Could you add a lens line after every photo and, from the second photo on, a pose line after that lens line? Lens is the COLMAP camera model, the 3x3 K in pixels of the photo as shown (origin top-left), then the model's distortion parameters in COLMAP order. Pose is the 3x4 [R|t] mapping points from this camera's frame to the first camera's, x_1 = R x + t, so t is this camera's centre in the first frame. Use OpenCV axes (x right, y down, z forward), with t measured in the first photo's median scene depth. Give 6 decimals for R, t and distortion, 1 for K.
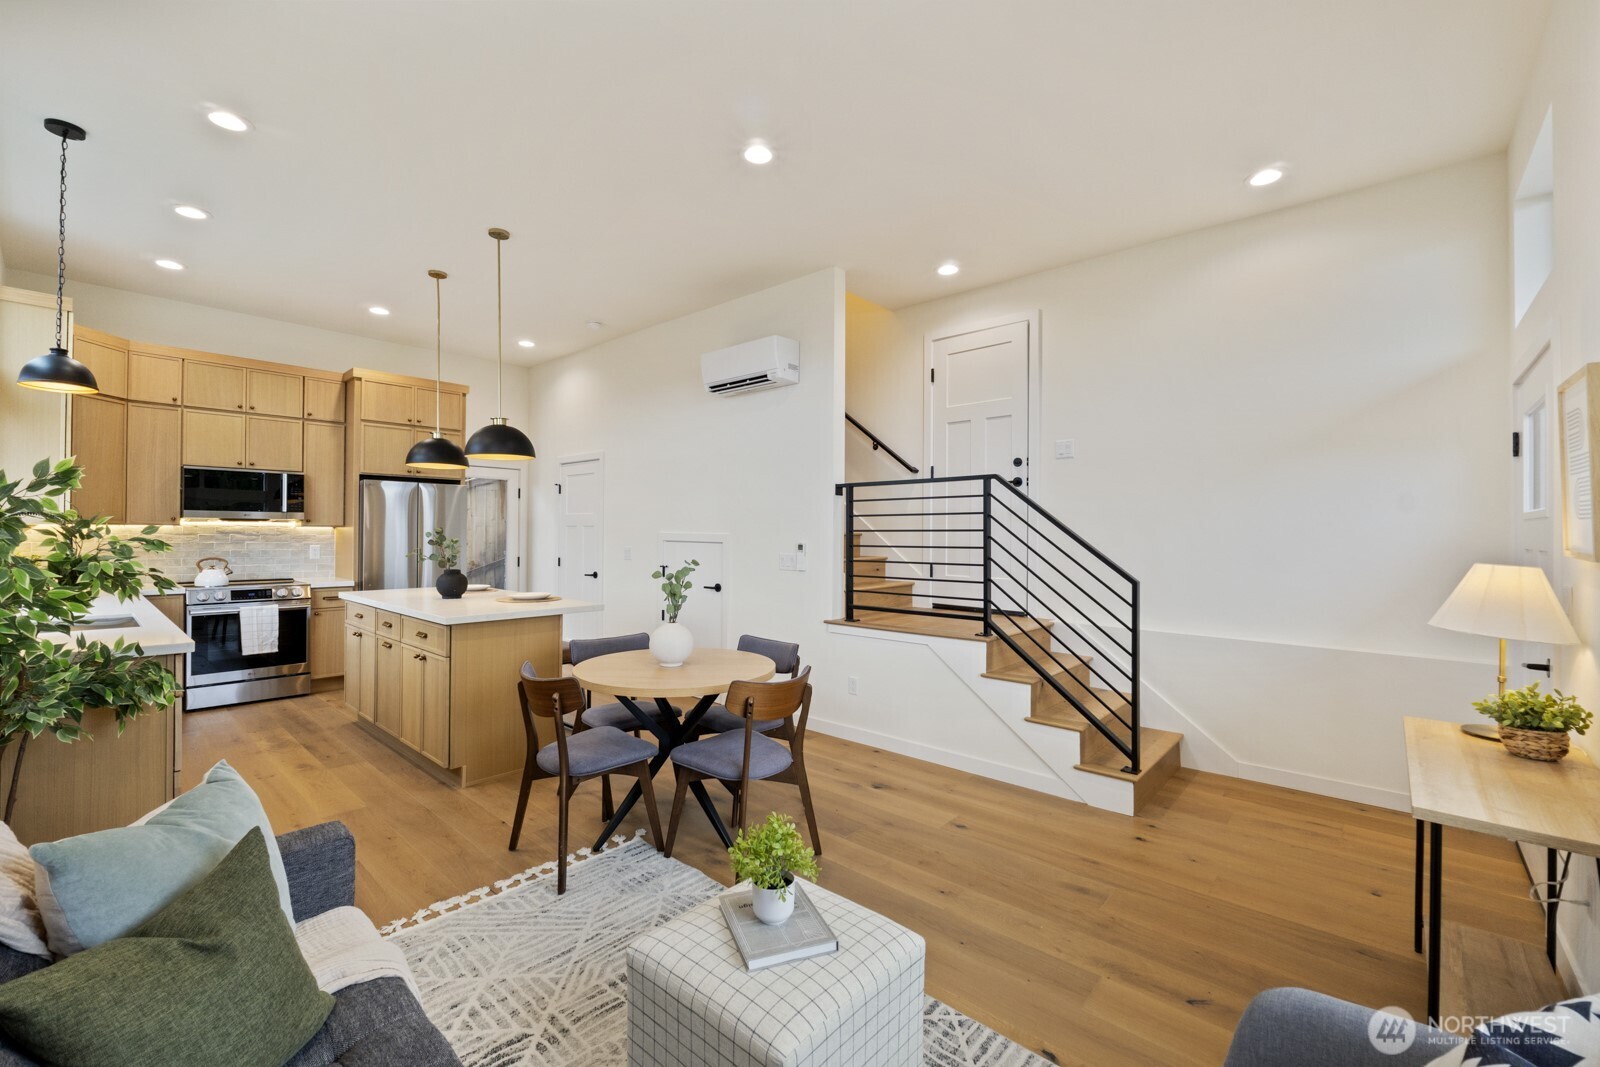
lens RADIAL K [[665.4, 0, 795.7], [0, 665.4, 538.8], [0, 0, 1]] dist [-0.004032, -0.000651]
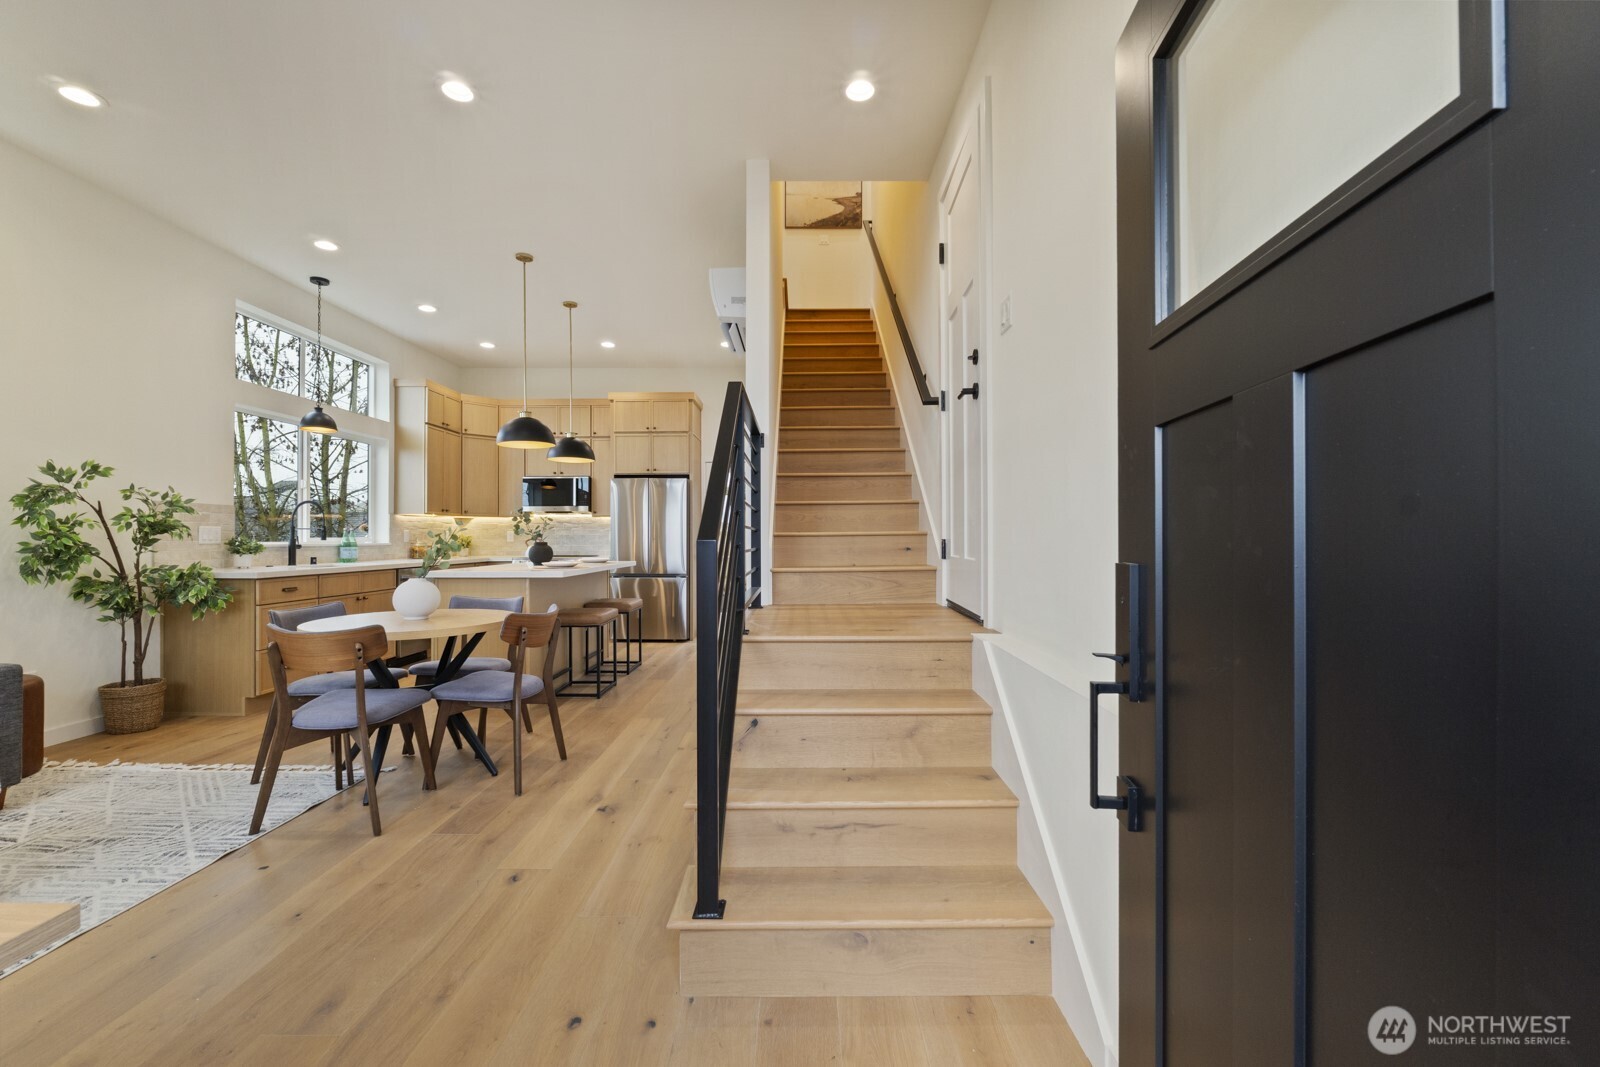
lens RADIAL K [[665.4, 0, 795.7], [0, 665.4, 538.8], [0, 0, 1]] dist [-0.004032, -0.000651]
pose [[0.662631, -0.006556, -0.748917, 0.858017], [-0.002709, 0.999934, -0.011150, 0.064307], [0.748941, 0.009418, 0.662570, 0.651632]]
